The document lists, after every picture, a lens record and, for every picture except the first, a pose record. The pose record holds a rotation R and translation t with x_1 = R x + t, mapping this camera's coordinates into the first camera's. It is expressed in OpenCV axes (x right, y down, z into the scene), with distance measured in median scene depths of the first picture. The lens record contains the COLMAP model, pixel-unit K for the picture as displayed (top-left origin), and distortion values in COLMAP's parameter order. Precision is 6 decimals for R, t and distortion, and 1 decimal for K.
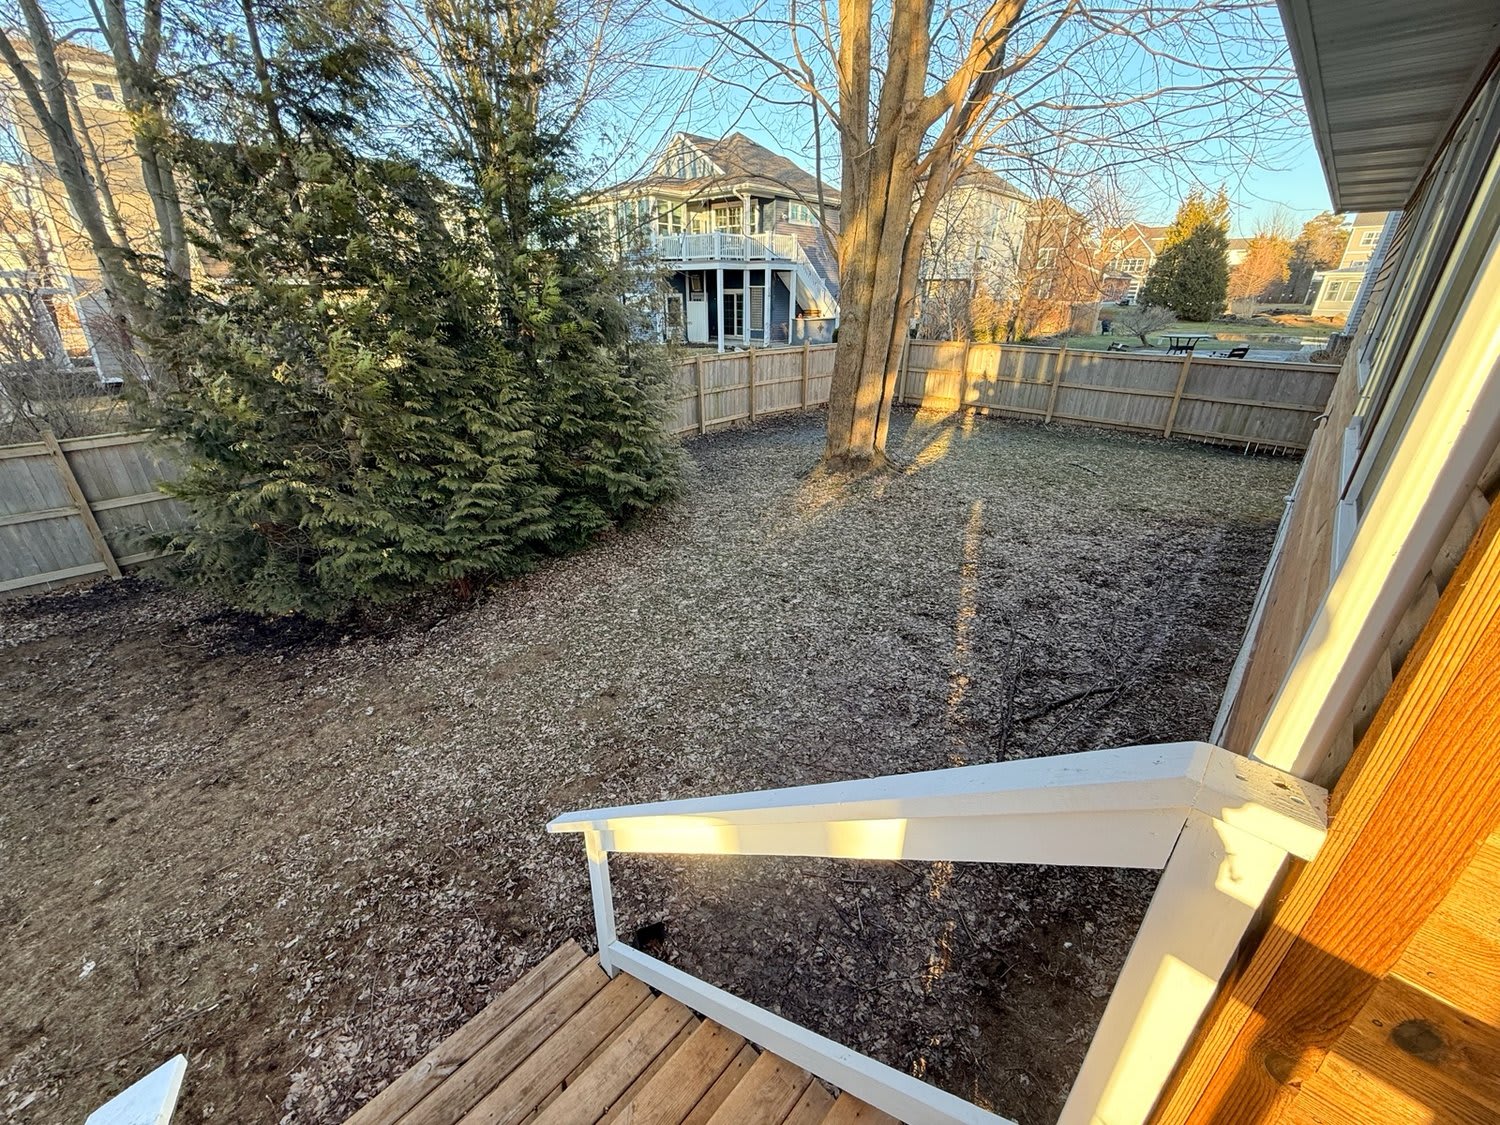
lens RADIAL K [[599.3, 0, 745.9], [0, 599.3, 565.7], [0, 0, 1]] dist [-0.002297, 0.000754]
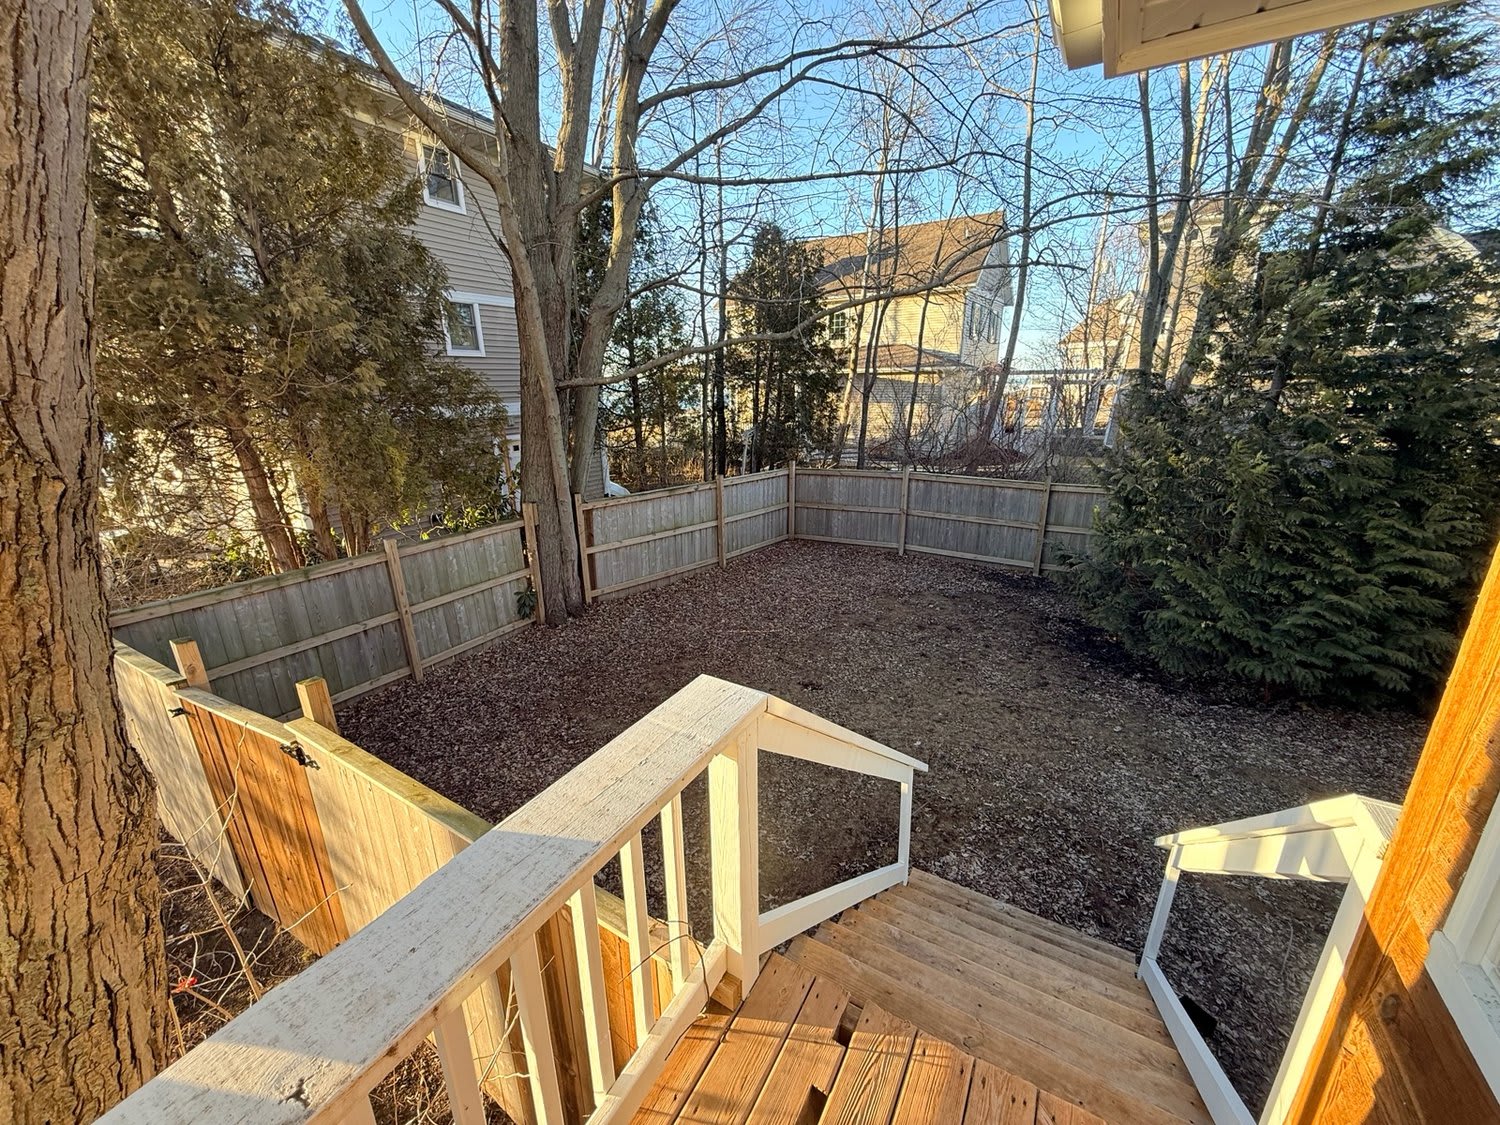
lens RADIAL K [[599.3, 0, 746.8], [0, 599.3, 563.2], [0, 0, 1]] dist [-0.002297, 0.000754]
pose [[0.224362, 0.284269, -0.932123, 0.213905], [-0.397606, 0.899974, 0.178761, 0.017370], [0.889703, 0.330510, 0.314947, -0.149161]]
